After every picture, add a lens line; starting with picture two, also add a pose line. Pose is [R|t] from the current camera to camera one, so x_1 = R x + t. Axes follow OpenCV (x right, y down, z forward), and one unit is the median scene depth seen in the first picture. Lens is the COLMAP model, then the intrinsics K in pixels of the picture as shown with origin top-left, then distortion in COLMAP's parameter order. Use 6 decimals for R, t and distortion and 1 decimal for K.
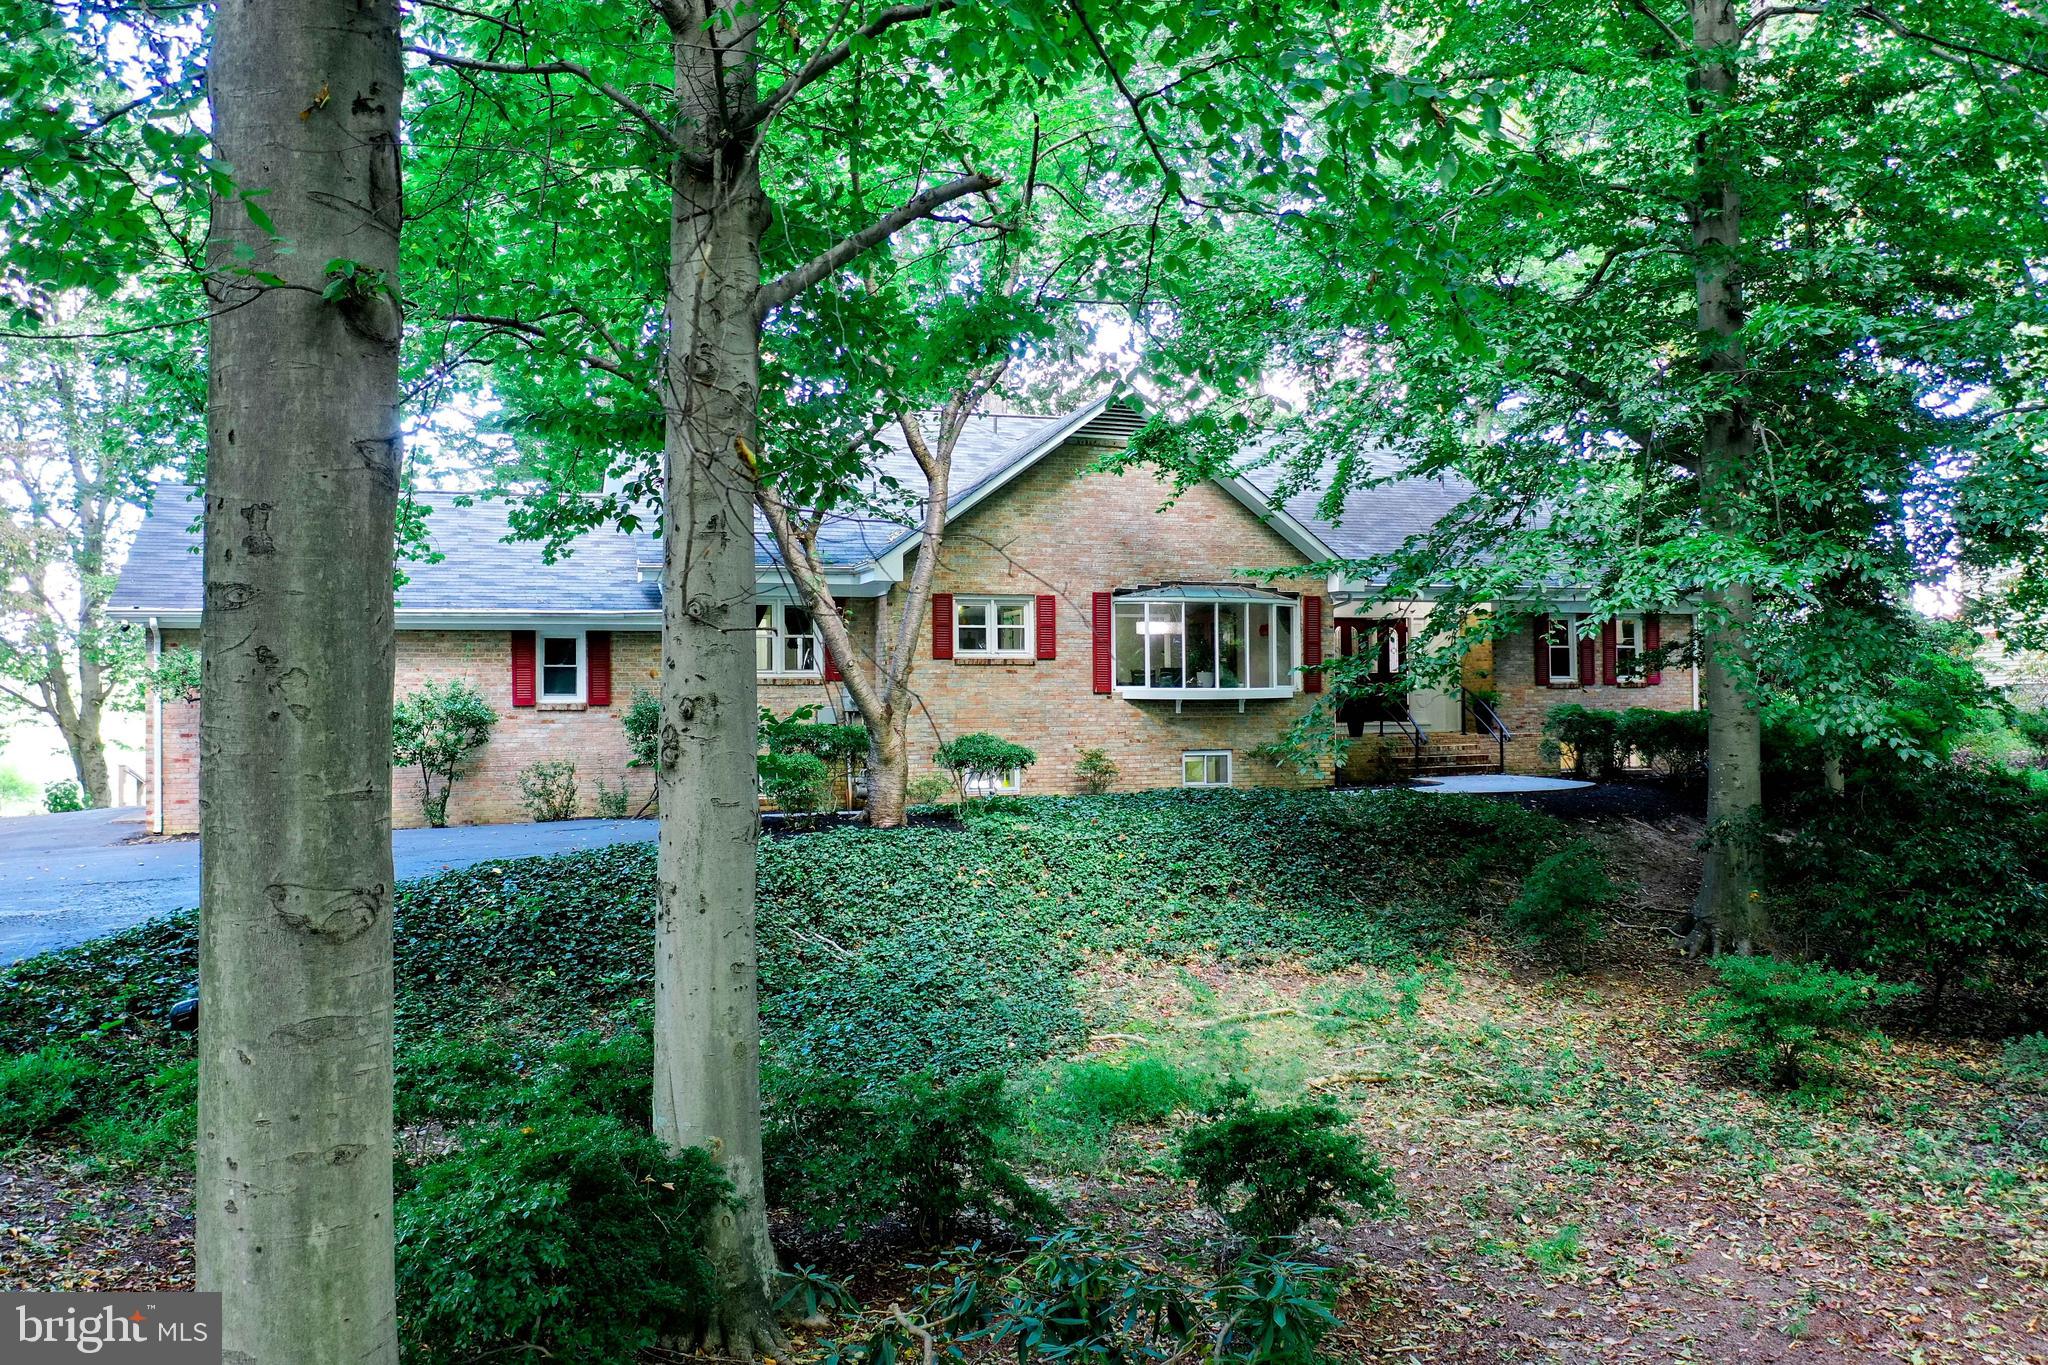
lens RADIAL K [[1640.5, 0, 1038.9], [0, 1640.5, 670.1], [0, 0, 1]] dist [0.018598, 0.008186]
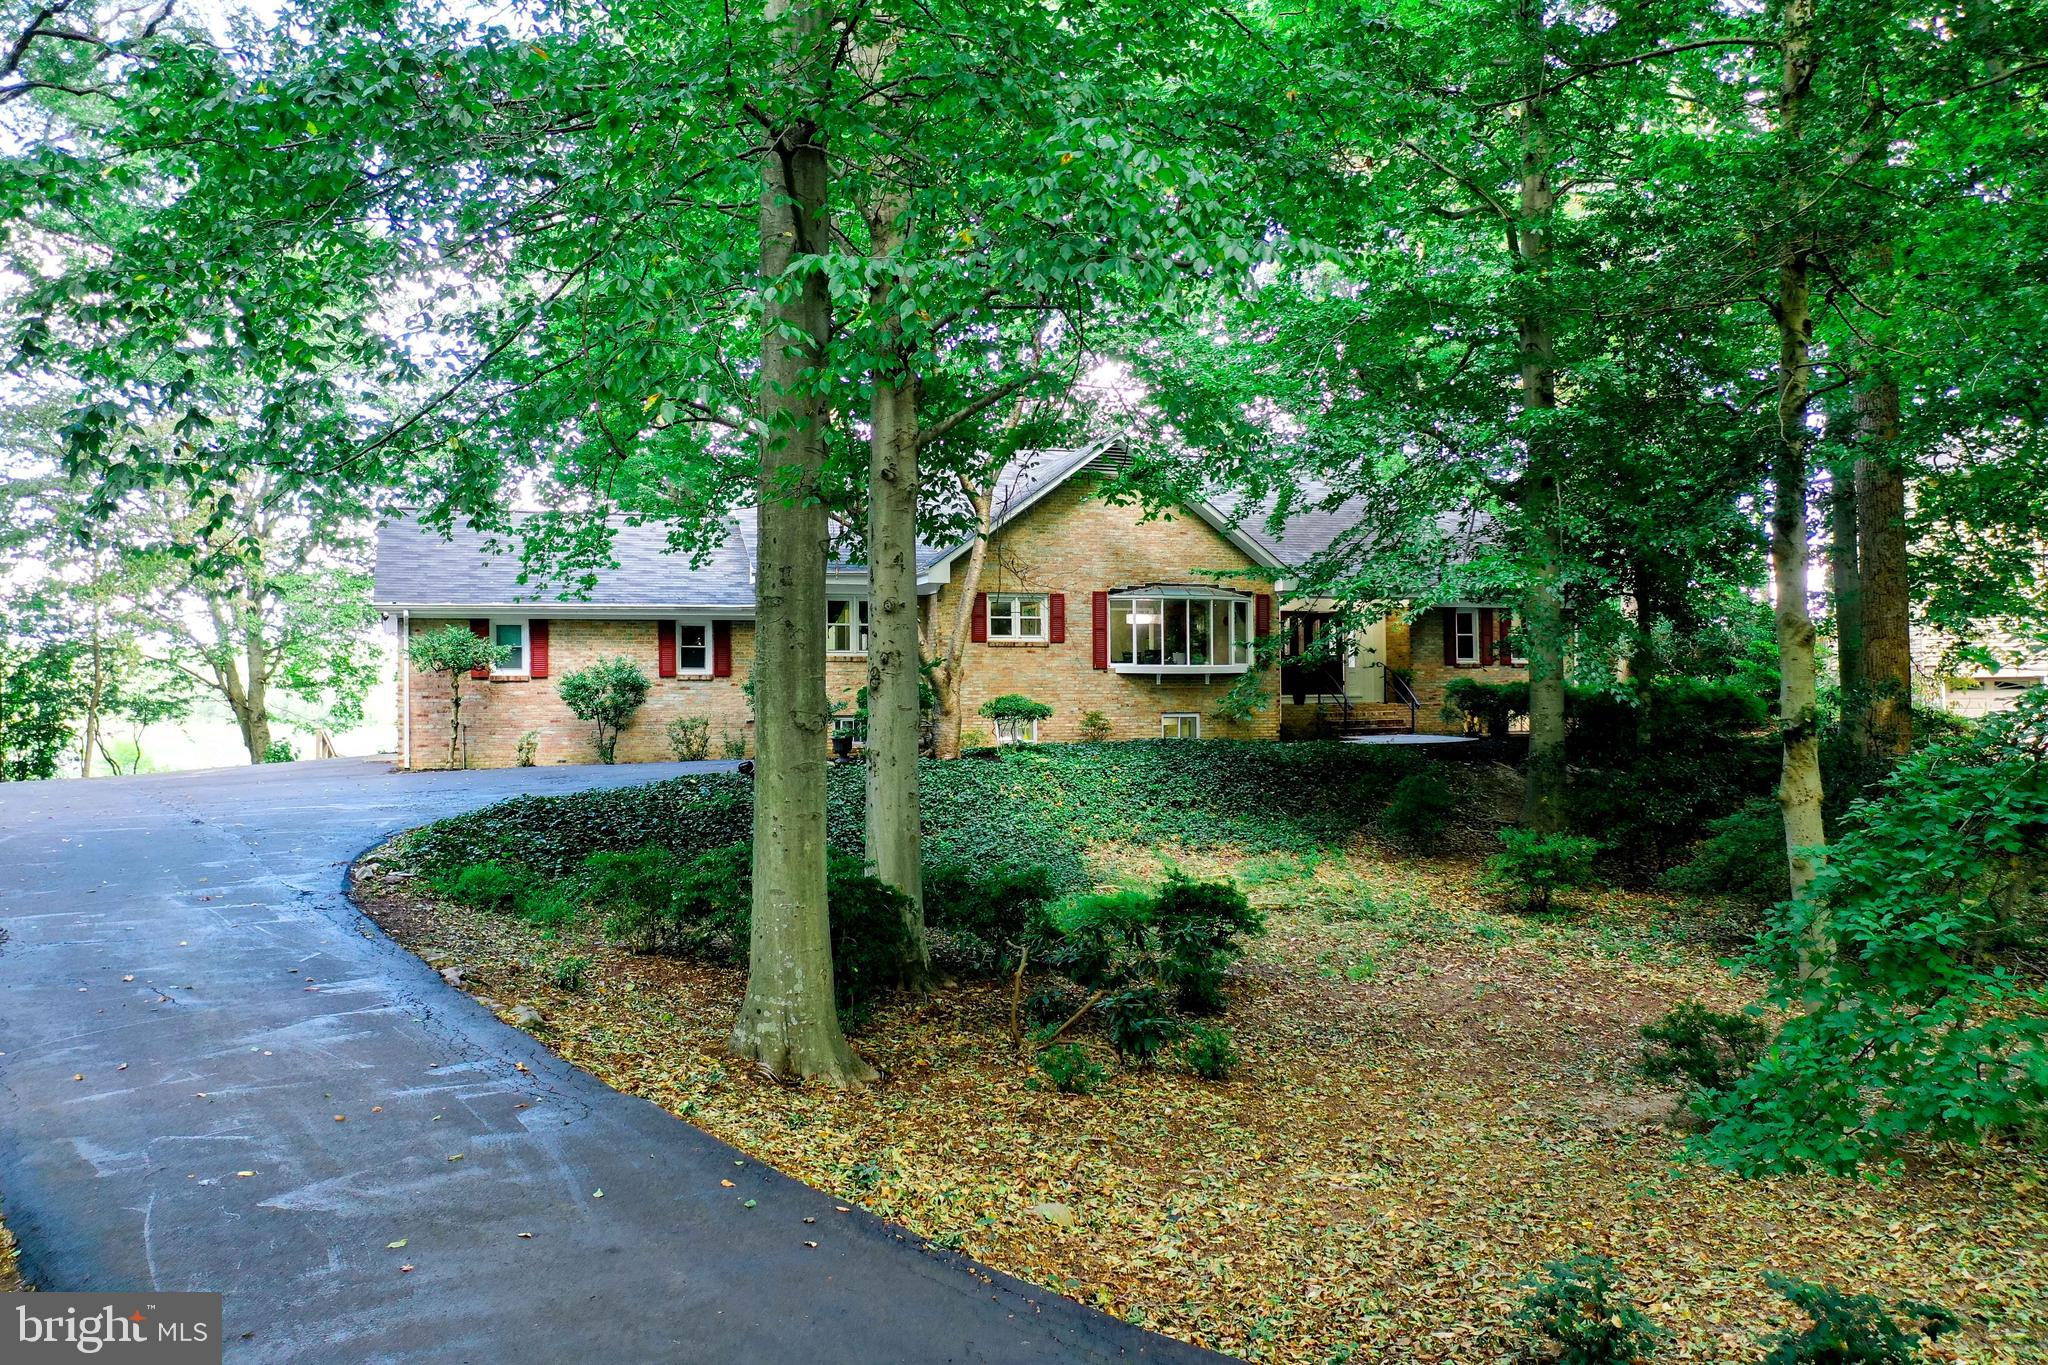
lens RADIAL K [[1640.5, 0, 1026.6], [0, 1640.5, 685.4], [0, 0, 1]] dist [0.018598, 0.008186]
pose [[0.999994, 0.001032, -0.003185, -0.016234], [-0.000991, 0.999915, 0.013002, 0.010828], [0.003198, -0.012999, 0.999910, -0.318783]]
